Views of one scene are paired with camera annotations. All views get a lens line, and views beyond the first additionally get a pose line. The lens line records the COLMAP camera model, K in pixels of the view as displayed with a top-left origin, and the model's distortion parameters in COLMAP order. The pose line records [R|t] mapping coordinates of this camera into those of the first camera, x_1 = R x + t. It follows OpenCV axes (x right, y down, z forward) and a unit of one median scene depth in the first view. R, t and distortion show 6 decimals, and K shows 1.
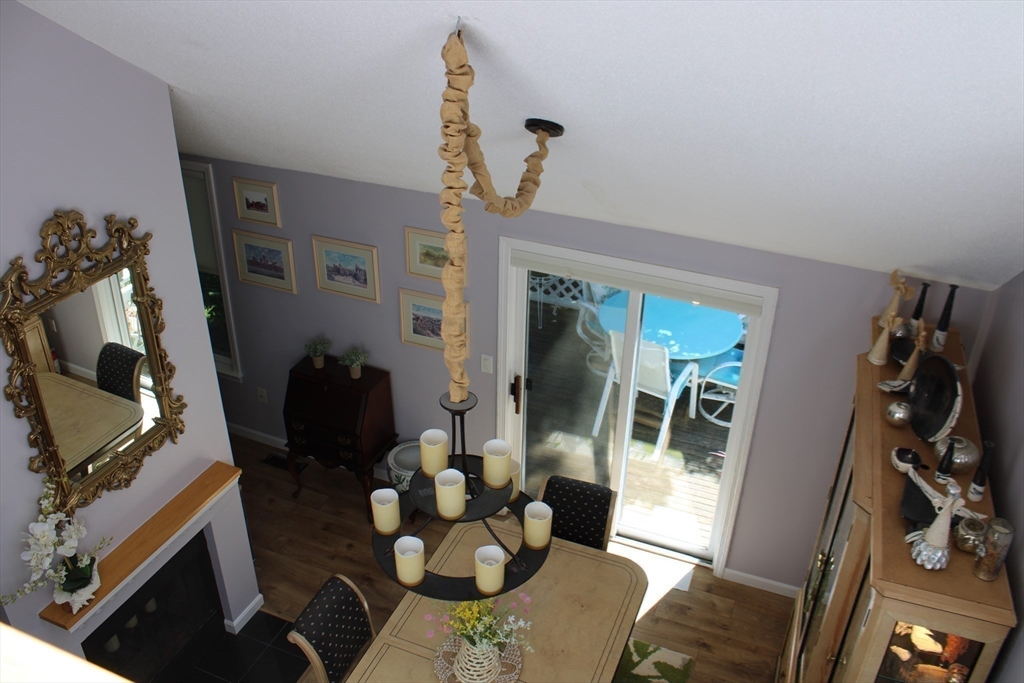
lens RADIAL K [[860.1, 0, 512.0], [0, 860.1, 341.5], [0, 0, 1]] dist [-0.163251, 0.147416]
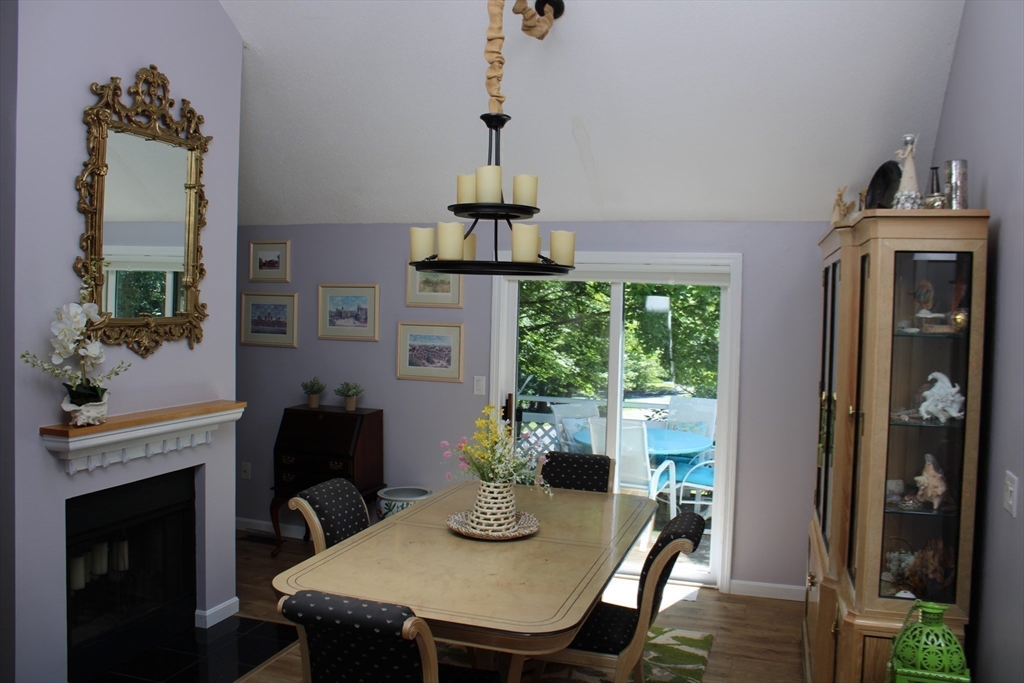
lens RADIAL K [[860.1, 0, 512.0], [0, 860.1, 341.5], [0, 0, 1]] dist [-0.163251, 0.147416]
pose [[0.997642, 0.003551, 0.068536, -0.061064], [0.028710, 0.885477, -0.463795, 0.462148], [-0.062334, 0.464669, 0.883288, 0.045111]]
